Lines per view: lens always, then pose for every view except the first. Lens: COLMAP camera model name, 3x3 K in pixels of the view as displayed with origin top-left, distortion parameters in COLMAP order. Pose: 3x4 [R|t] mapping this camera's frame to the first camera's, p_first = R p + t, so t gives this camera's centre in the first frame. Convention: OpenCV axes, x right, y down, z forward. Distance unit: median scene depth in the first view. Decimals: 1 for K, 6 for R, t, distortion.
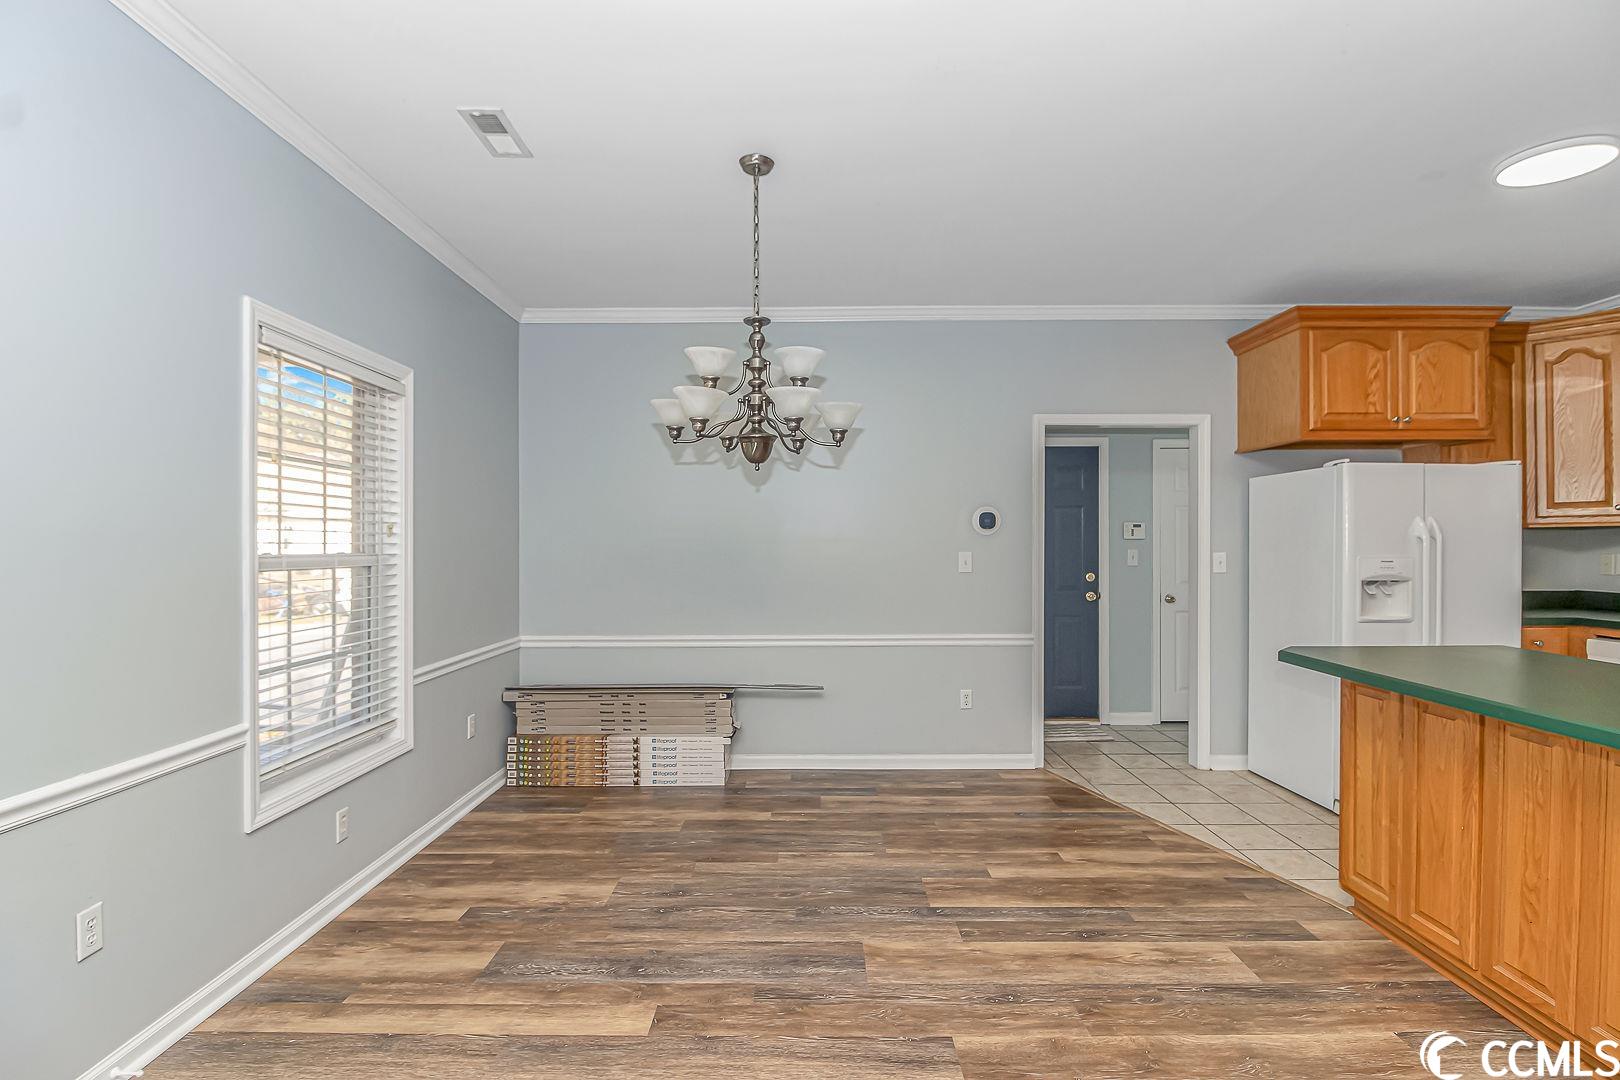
lens RADIAL K [[771.1, 0, 807.9], [0, 771.1, 547.6], [0, 0, 1]] dist [-0.006131, -0.004591]
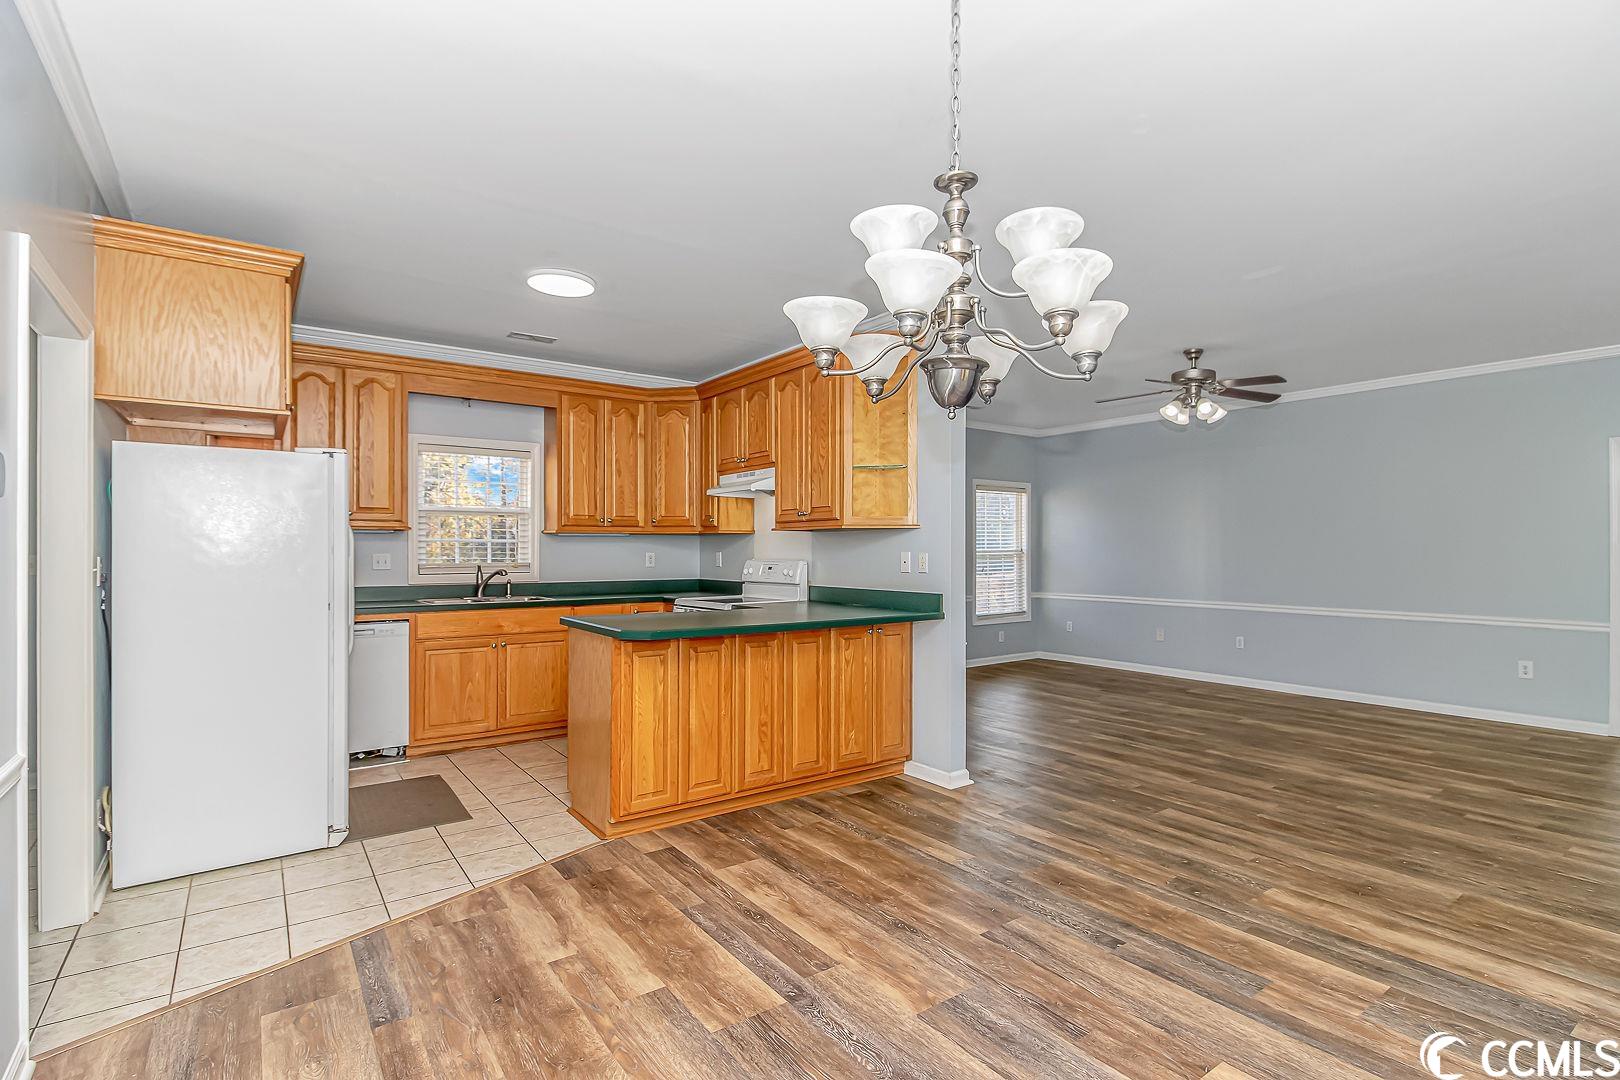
lens RADIAL K [[771.1, 0, 830.0], [0, 771.1, 541.1], [0, 0, 1]] dist [-0.006131, -0.004591]
pose [[-0.599696, 0.005755, 0.800207, -0.399292], [0.004902, 0.999982, -0.003518, -0.000799], [-0.800213, 0.001813, -0.599714, 1.152758]]
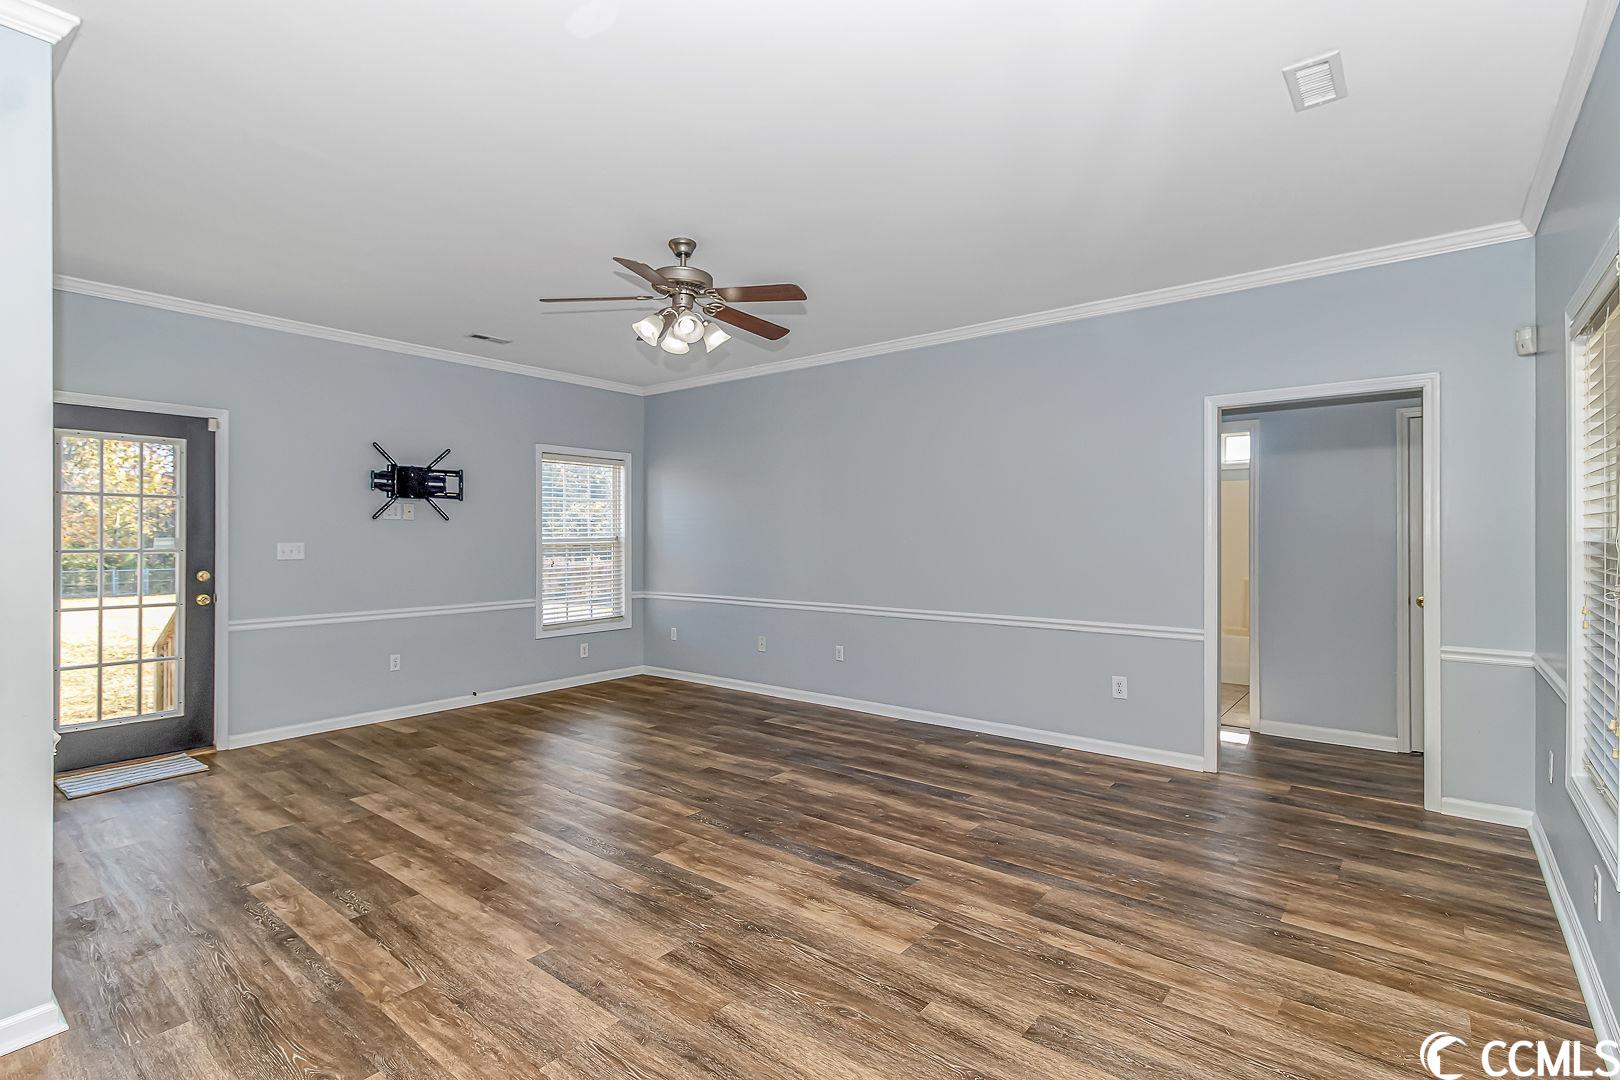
lens RADIAL K [[771.1, 0, 830.0], [0, 771.1, 523.5], [0, 0, 1]] dist [-0.006131, -0.004591]
pose [[-0.790304, 0.010649, 0.612622, -0.392022], [0.010155, 0.999939, -0.004281, 0.001912], [-0.612631, 0.002838, -0.790364, 0.328235]]
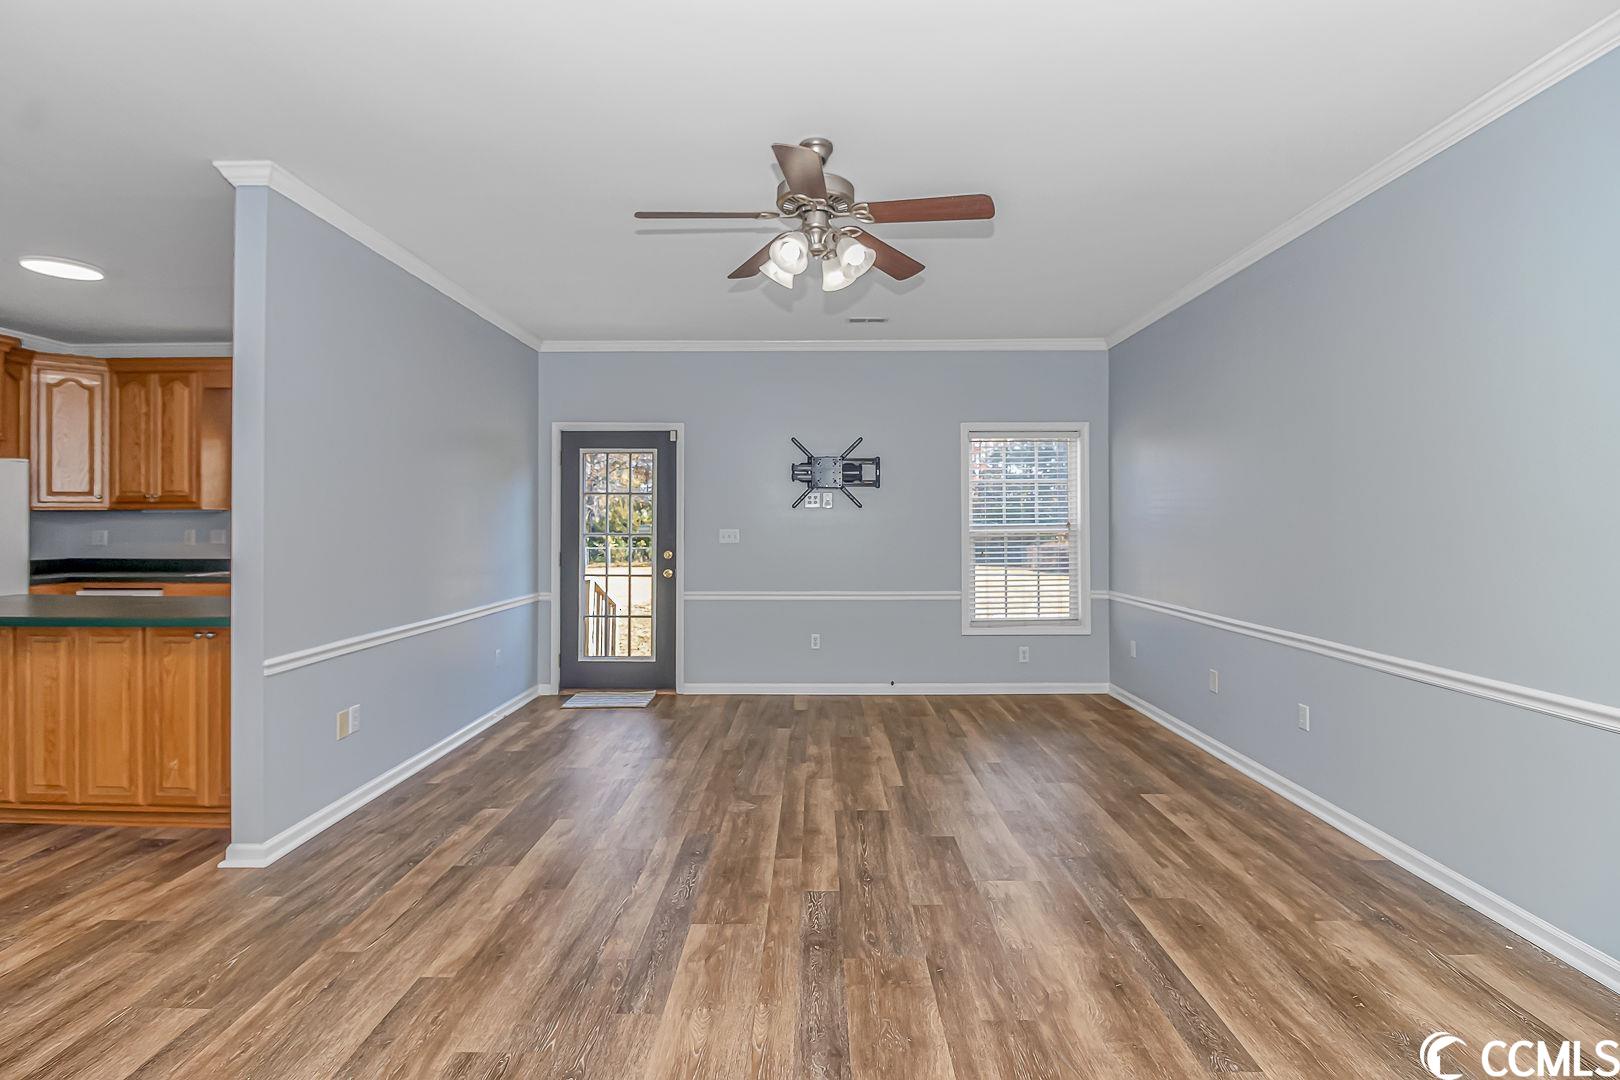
lens RADIAL K [[771.1, 0, 812.3], [0, 771.1, 506.8], [0, 0, 1]] dist [-0.006131, -0.004591]
pose [[0.001941, 0.018070, 0.999835, -0.400941], [0.012179, 0.999762, -0.018092, 0.008218], [-0.999924, 0.012212, 0.001721, -0.373629]]
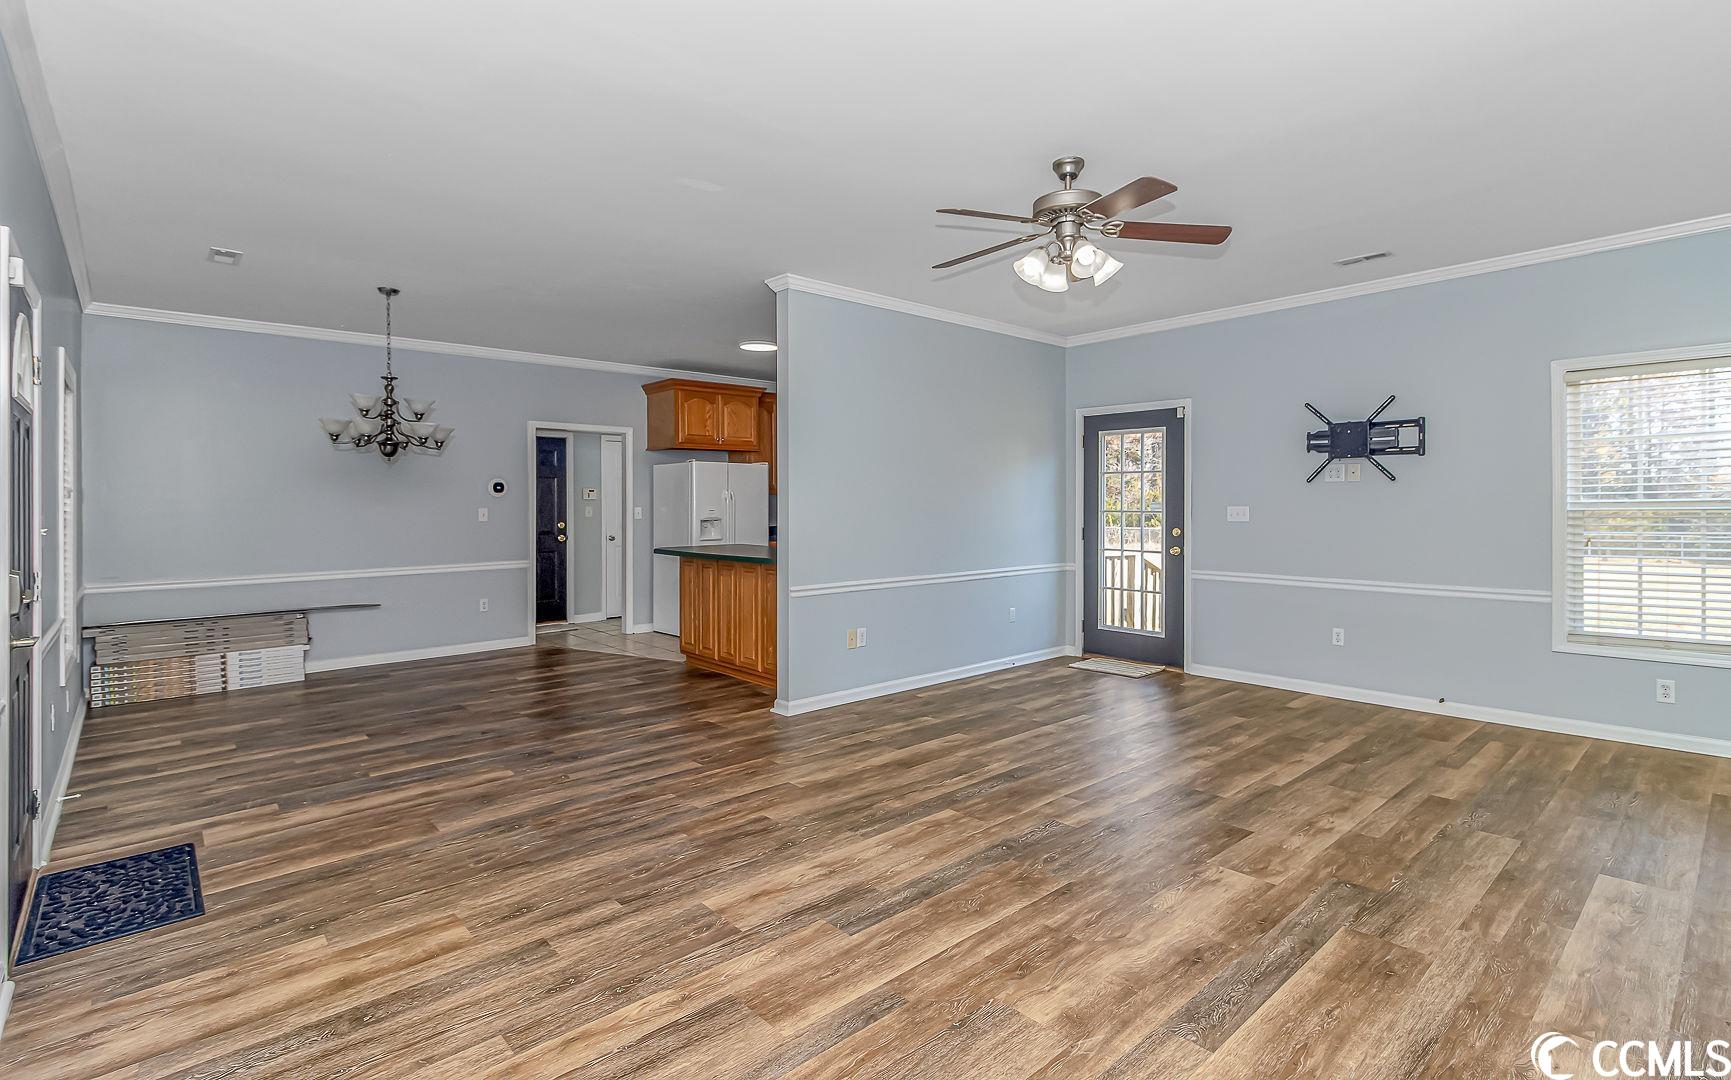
lens RADIAL K [[830.6, 0, 875.6], [0, 830.6, 494.7], [0, 0, 1]] dist [0.000526, -0.007463]
pose [[0.739153, -0.000895, 0.673537, -0.421740], [0.013614, 0.999815, -0.013611, 0.013361], [-0.673400, 0.019230, 0.739029, -0.950817]]
